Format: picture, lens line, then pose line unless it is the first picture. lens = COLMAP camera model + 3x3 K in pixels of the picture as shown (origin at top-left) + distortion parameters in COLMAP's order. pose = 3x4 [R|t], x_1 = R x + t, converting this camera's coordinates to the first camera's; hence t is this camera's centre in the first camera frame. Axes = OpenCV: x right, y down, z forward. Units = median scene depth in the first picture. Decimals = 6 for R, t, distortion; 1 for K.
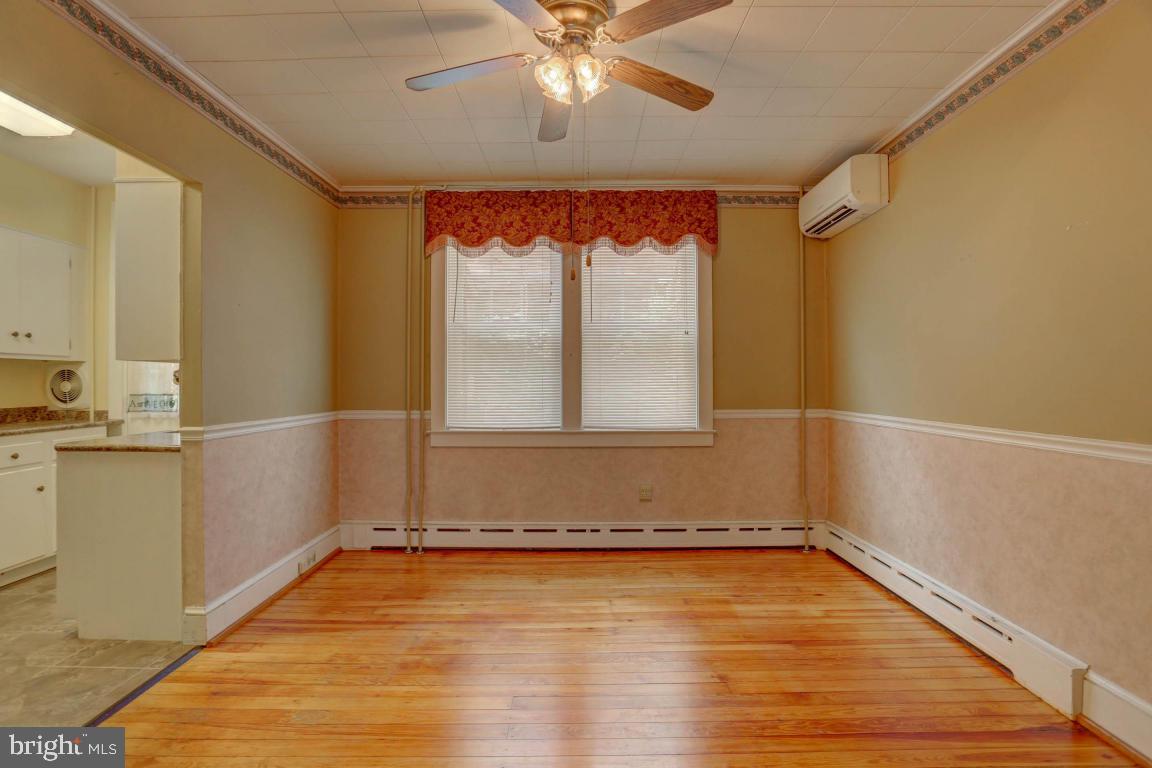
lens RADIAL K [[585.8, 0, 557.2], [0, 585.8, 382.8], [0, 0, 1]] dist [-0.072497, 0.023746]
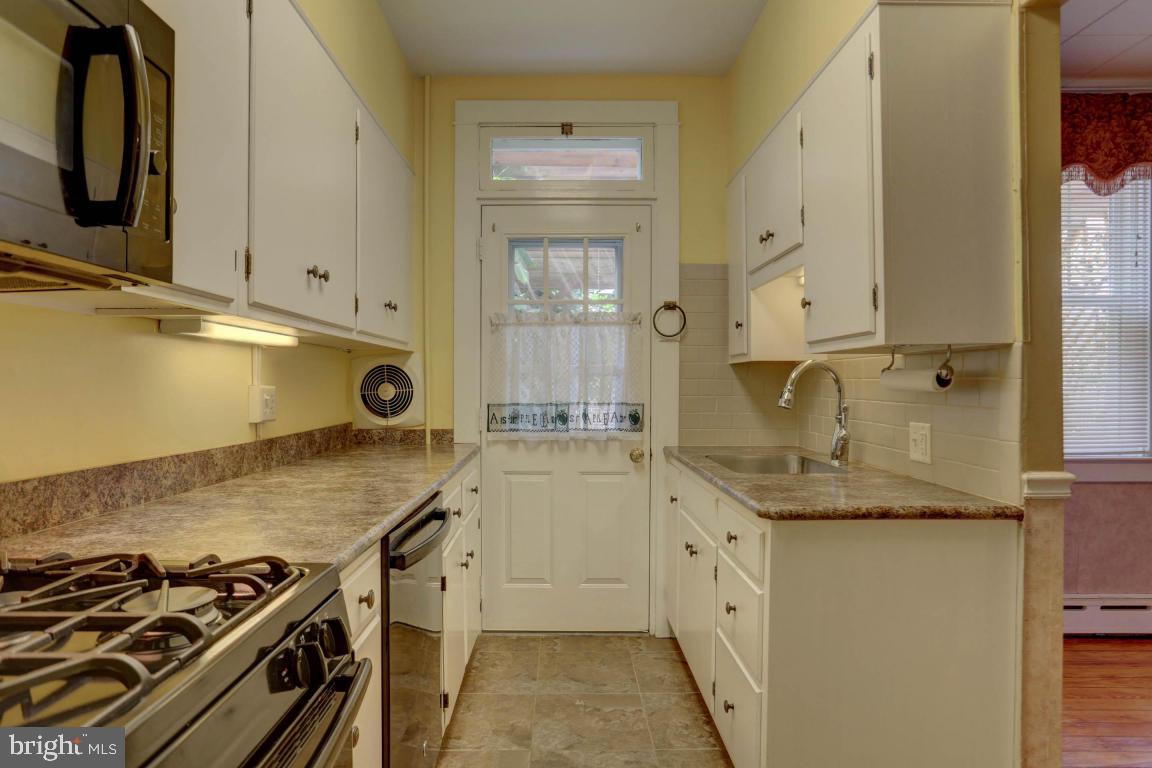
lens RADIAL K [[696.7, 0, 550.4], [0, 696.7, 382.9], [0, 0, 1]] dist [-0.009386, -0.000454]
pose [[0.999804, 0.003160, -0.019548, -0.672450], [-0.003217, 0.999991, -0.002884, -0.001461], [0.019539, 0.002946, 0.999805, 0.211691]]
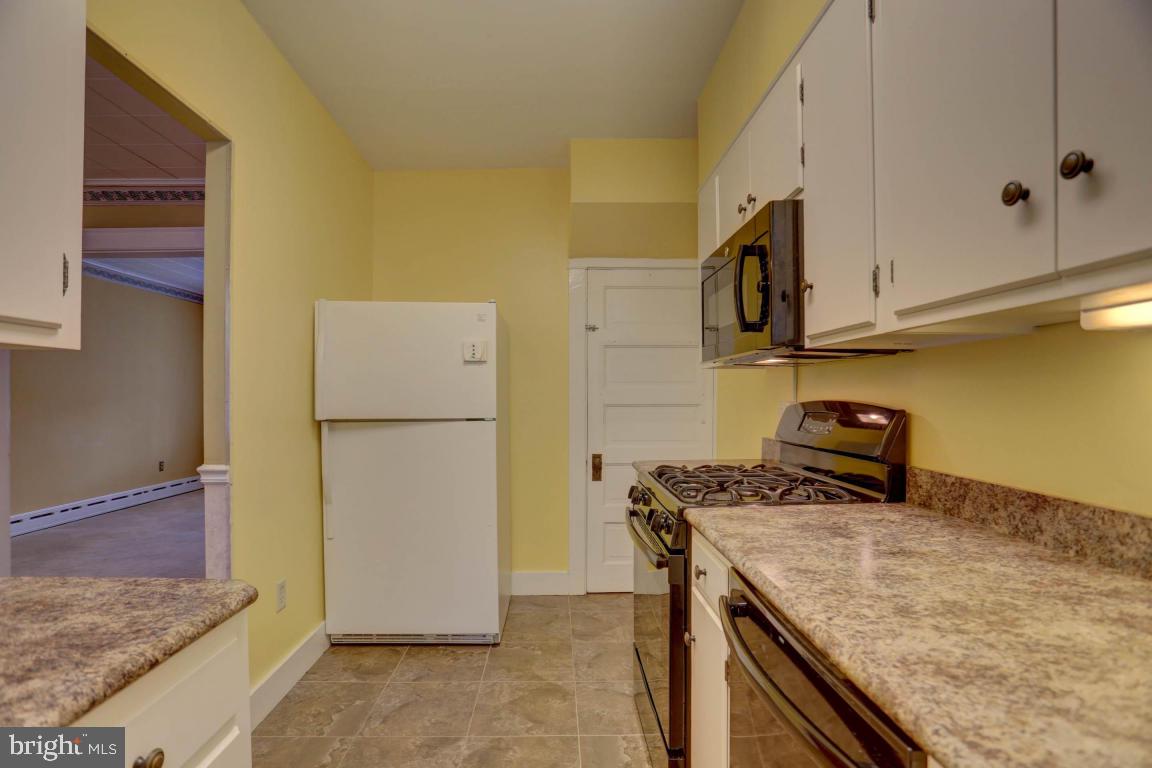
lens RADIAL K [[568.2, 0, 575.4], [0, 568.2, 394.5], [0, 0, 1]] dist [-0.050708, 0.014477]
pose [[-0.999701, 0.004049, -0.024120, -0.681263], [0.004143, 0.999984, -0.003864, -0.006130], [0.024104, -0.003963, -0.999702, 0.849735]]
